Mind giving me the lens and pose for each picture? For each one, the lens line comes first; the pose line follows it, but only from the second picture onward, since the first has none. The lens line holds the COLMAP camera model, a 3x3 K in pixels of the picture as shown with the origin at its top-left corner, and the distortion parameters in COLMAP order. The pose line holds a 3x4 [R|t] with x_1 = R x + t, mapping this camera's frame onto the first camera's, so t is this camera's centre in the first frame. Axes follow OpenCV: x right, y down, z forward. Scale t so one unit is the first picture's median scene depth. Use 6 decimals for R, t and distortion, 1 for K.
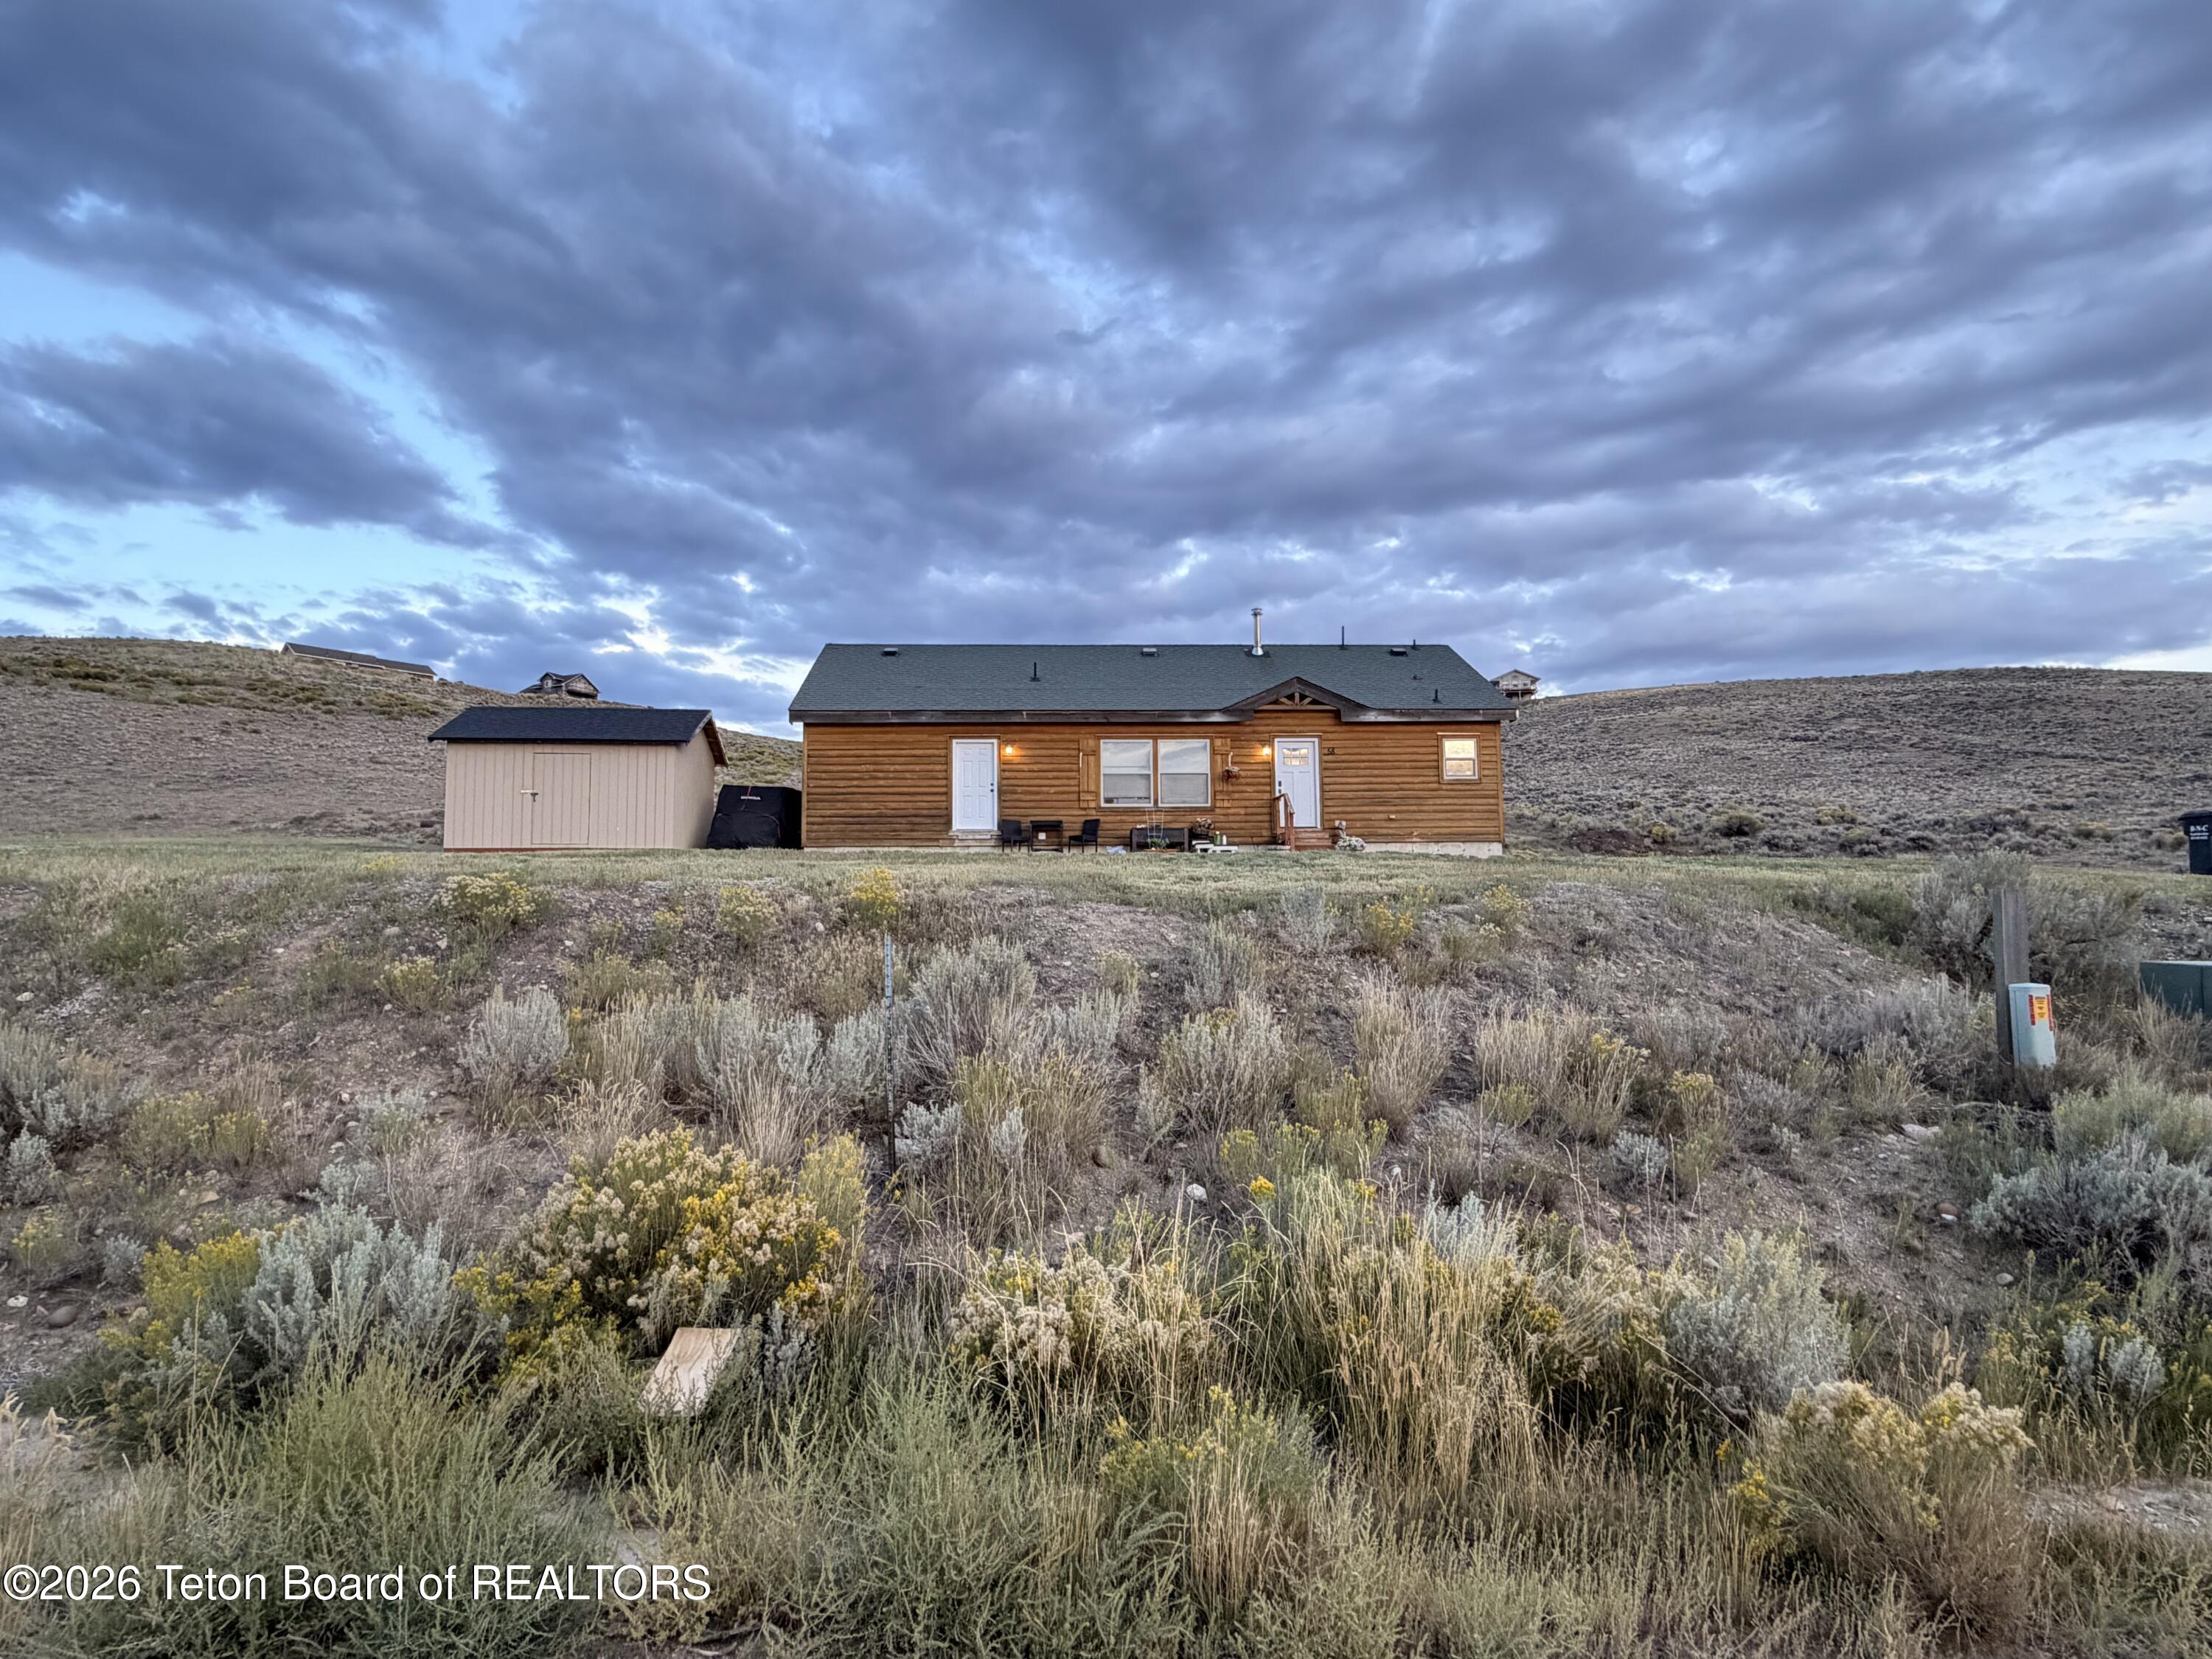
lens RADIAL K [[1138.0, 0, 1100.3], [0, 1138.0, 831.2], [0, 0, 1]] dist [0.000522, -0.000039]
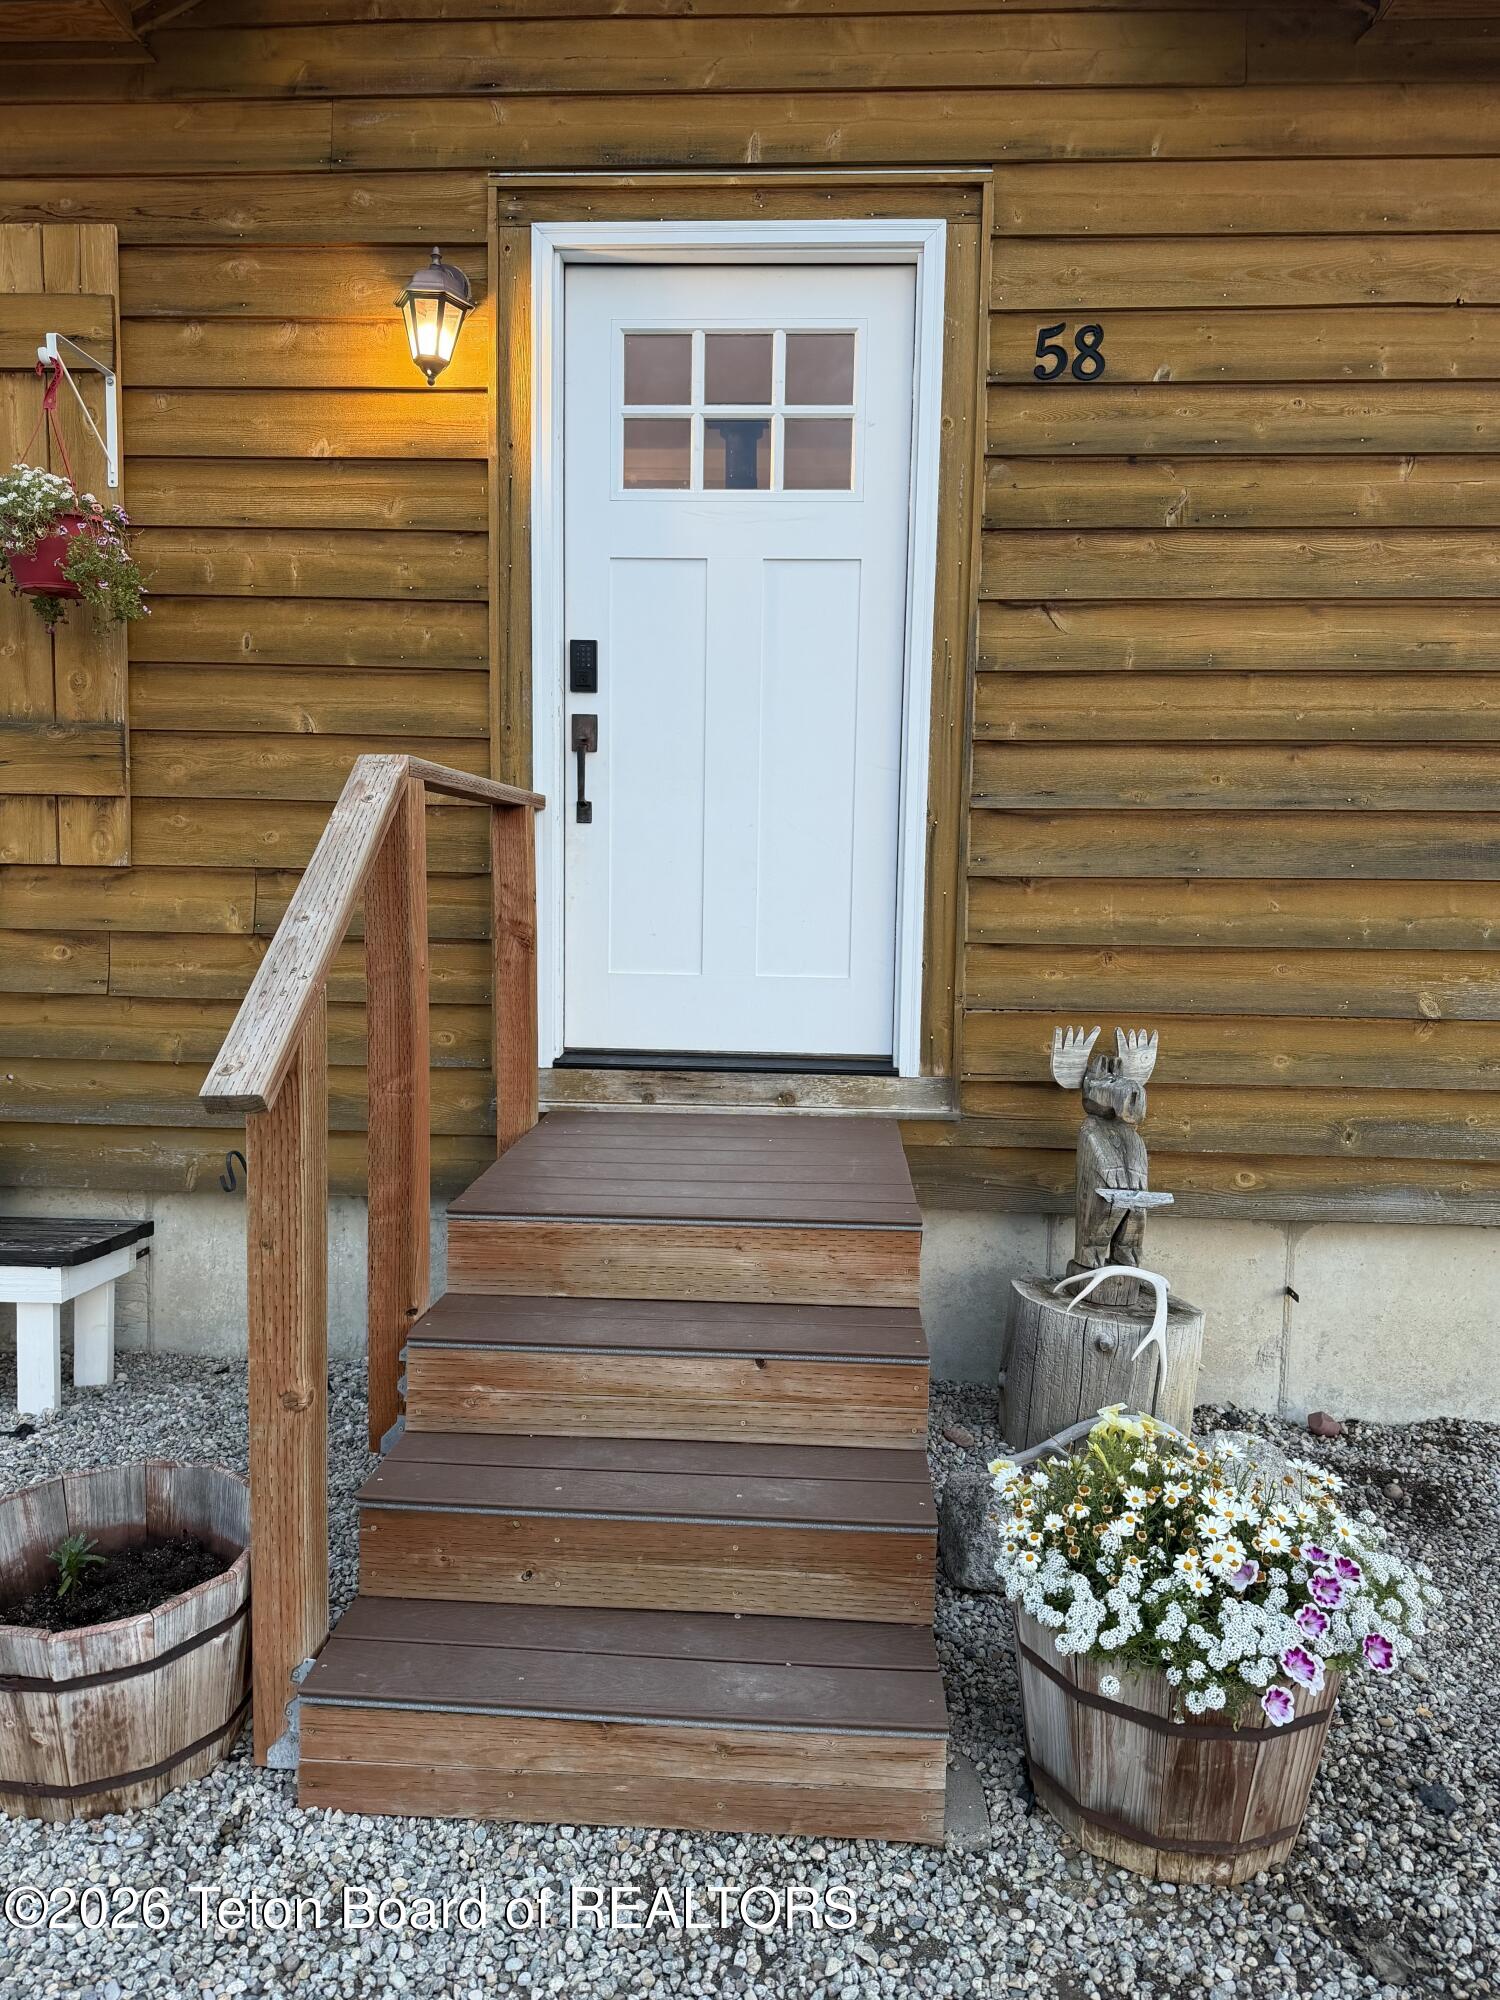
lens RADIAL K [[1372.5, 0, 754.7], [0, 1372.5, 1003.1], [0, 0, 1]] dist [0.038058, -0.010291]
pose [[0.993958, 0.037430, -0.103180, 0.190244], [-0.021484, 0.988220, 0.151523, -0.029986], [0.107636, -0.148390, 0.983054, 0.866824]]
